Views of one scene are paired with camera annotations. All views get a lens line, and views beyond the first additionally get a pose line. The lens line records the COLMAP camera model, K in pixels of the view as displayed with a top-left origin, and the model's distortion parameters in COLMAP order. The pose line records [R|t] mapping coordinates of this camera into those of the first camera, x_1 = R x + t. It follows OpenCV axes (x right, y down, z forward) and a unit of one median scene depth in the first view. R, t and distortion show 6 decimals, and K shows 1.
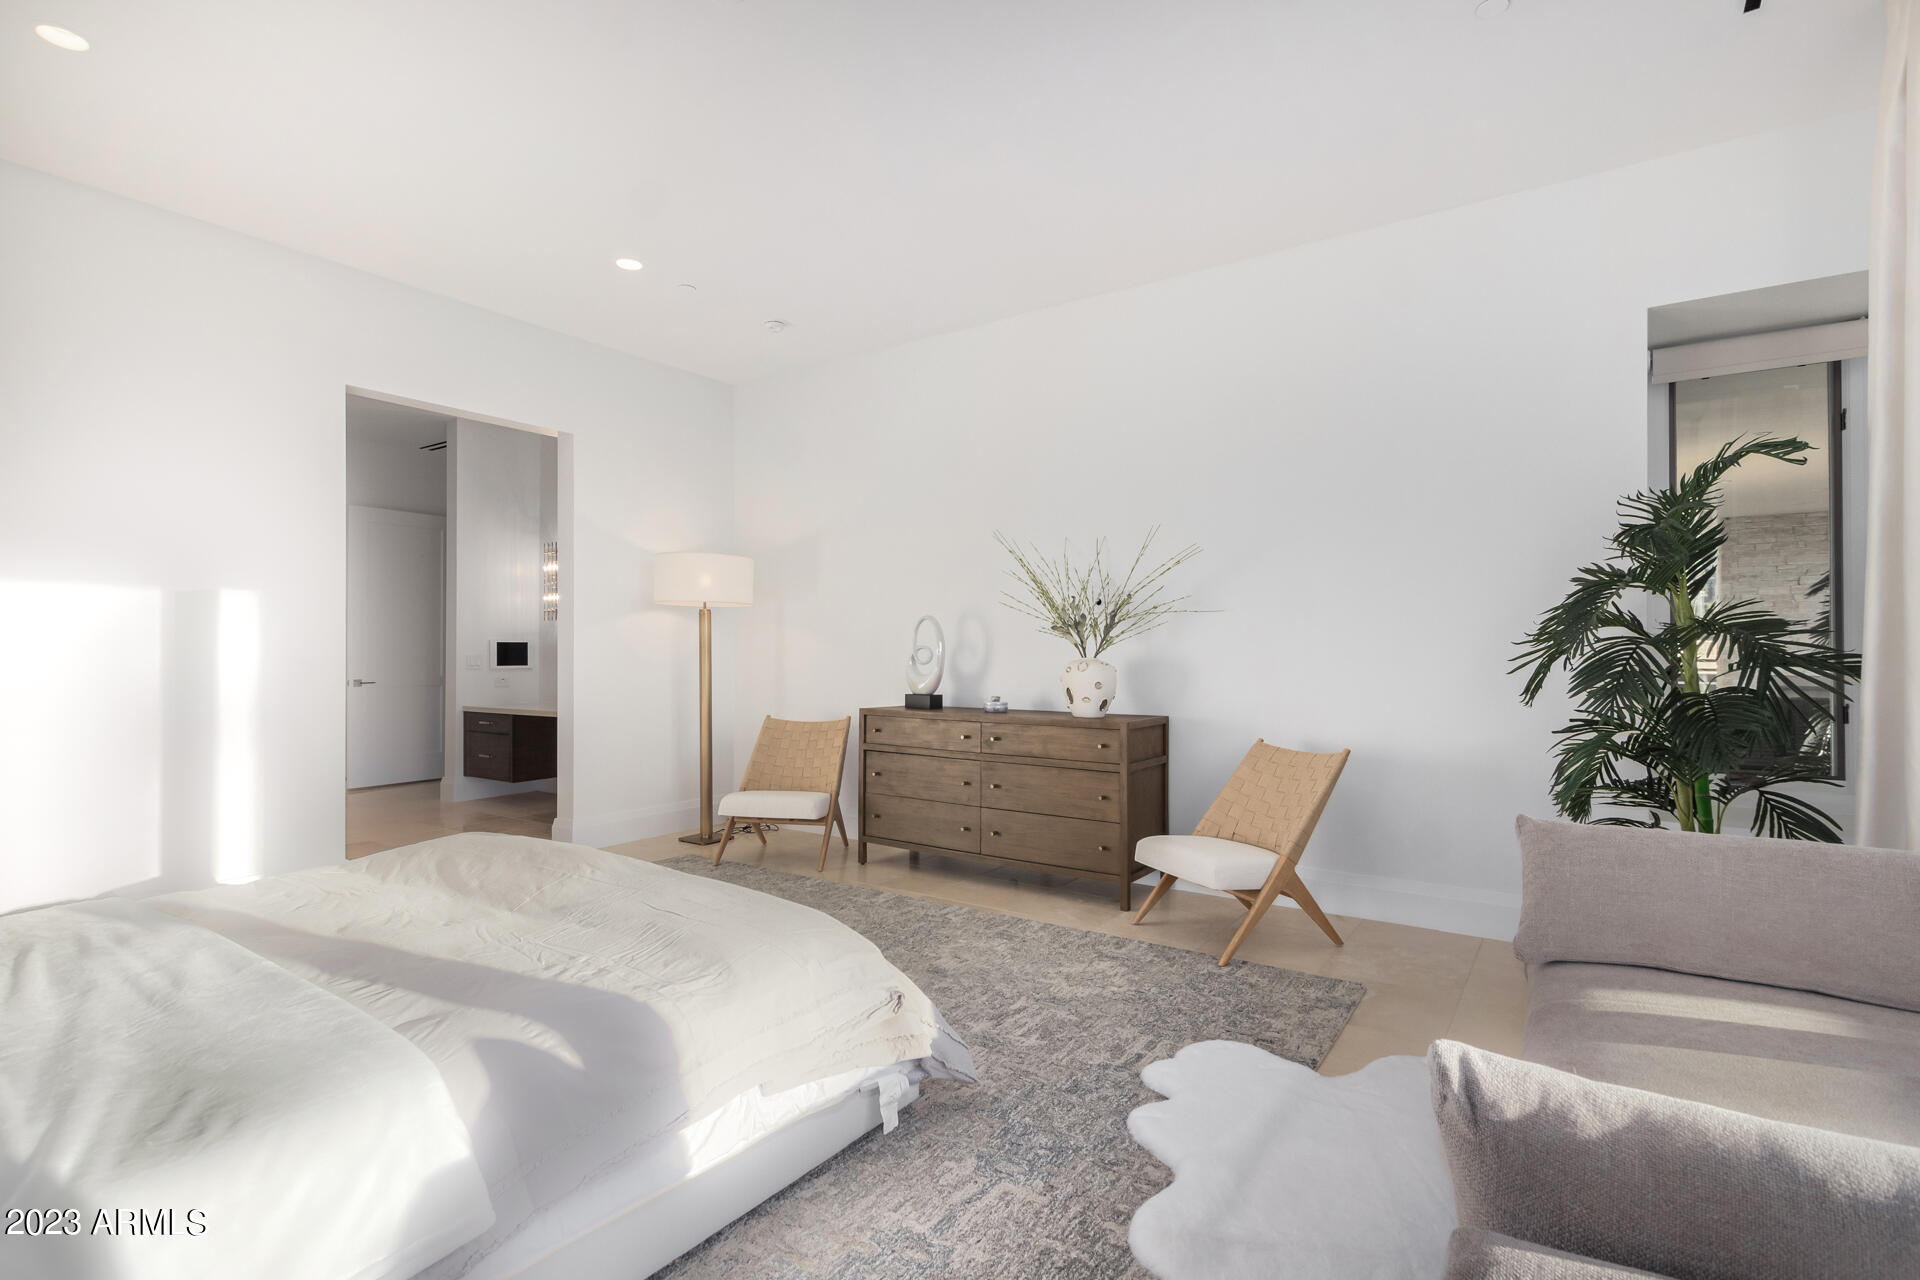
lens RADIAL K [[892.1, 0, 969.8], [0, 892.1, 650.8], [0, 0, 1]] dist [-0.002263, -0.001097]
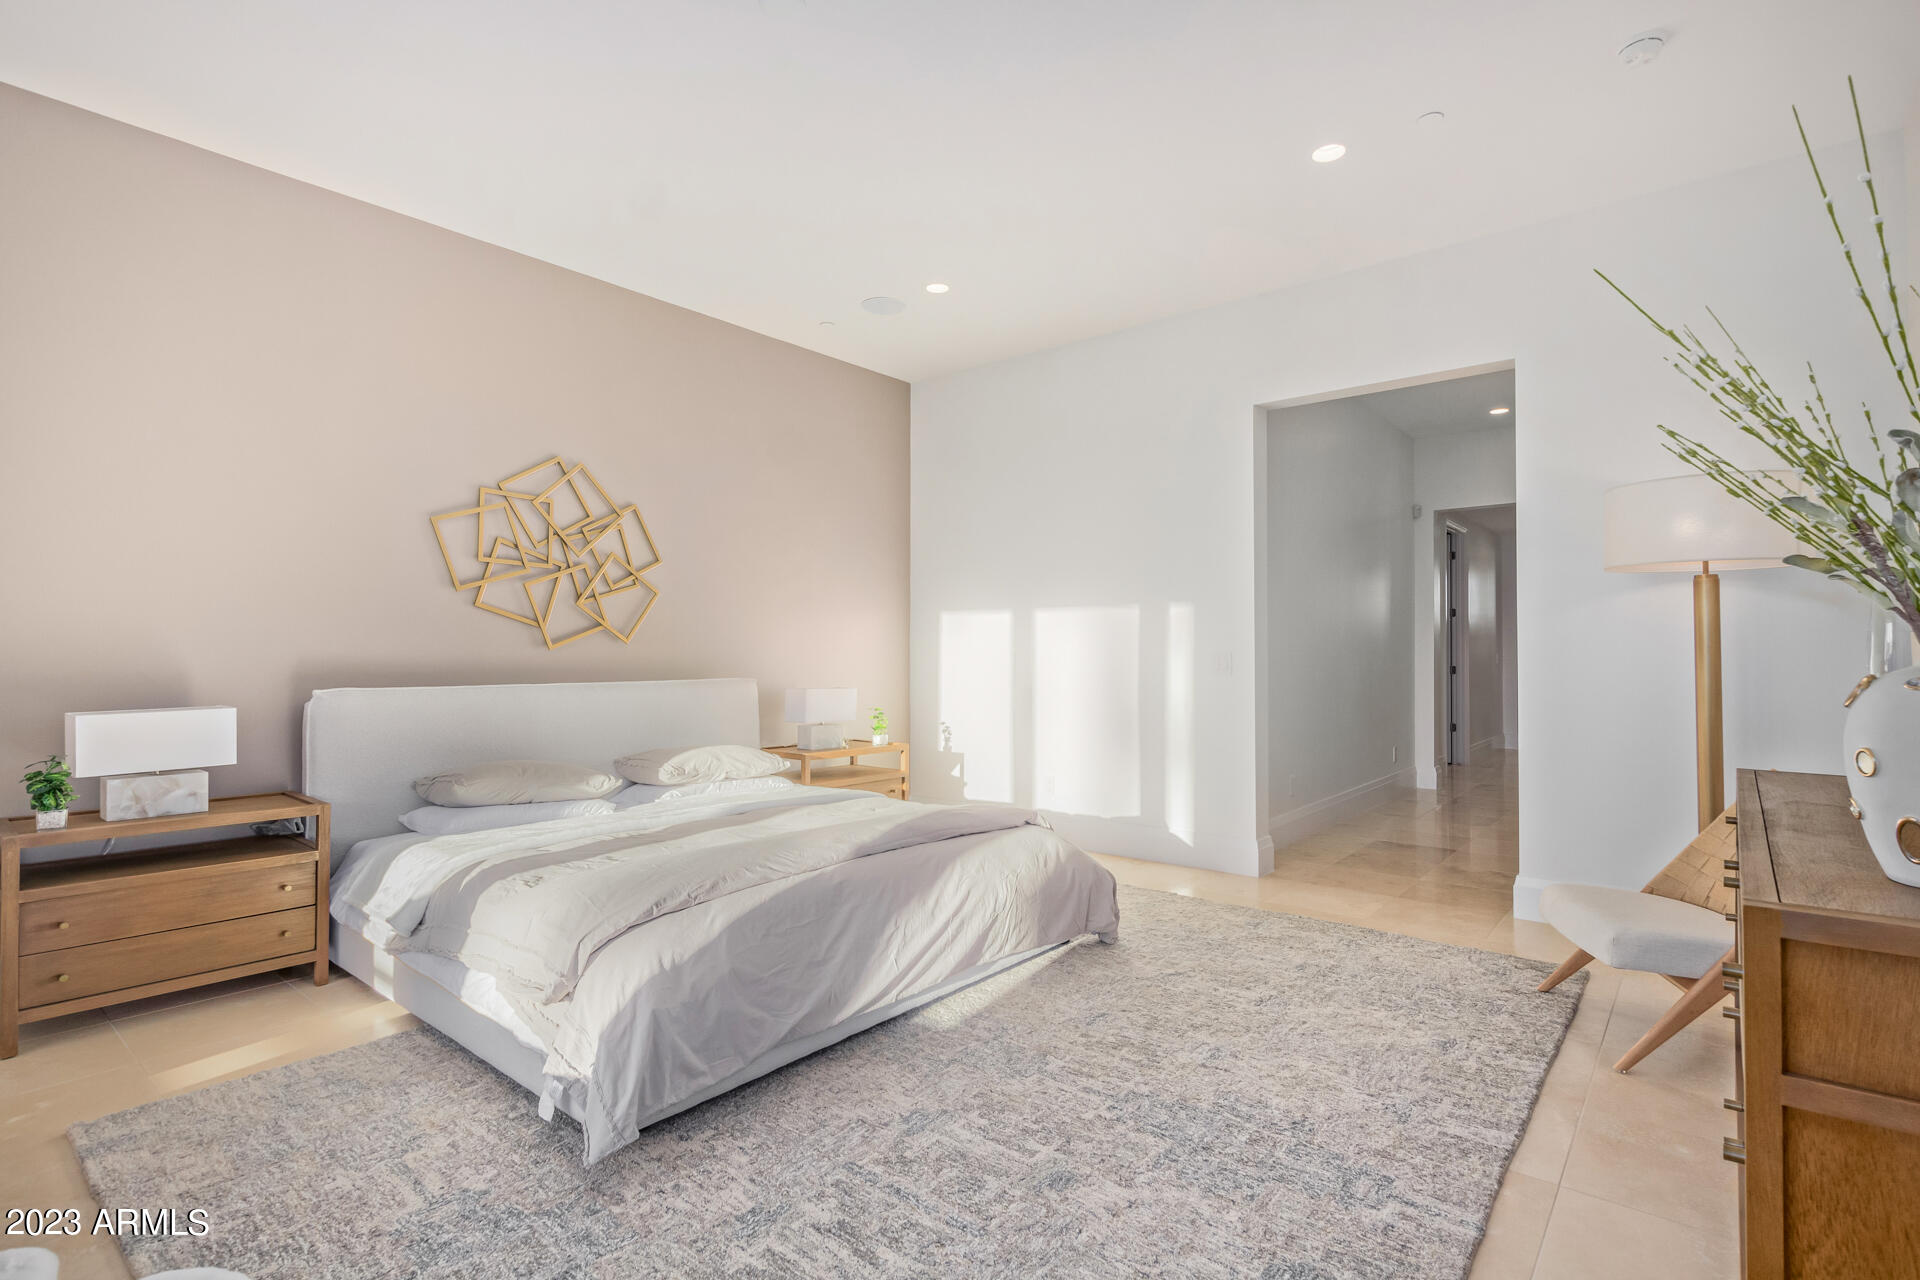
lens RADIAL K [[907.7, 0, 981.0], [0, 907.7, 648.3], [0, 0, 1]] dist [0.004728, 0.000310]
pose [[-0.077408, -0.008431, -0.996964, 0.577822], [0.006714, 0.999937, -0.008977, 0.007062], [0.996977, -0.007388, -0.077347, 0.997930]]
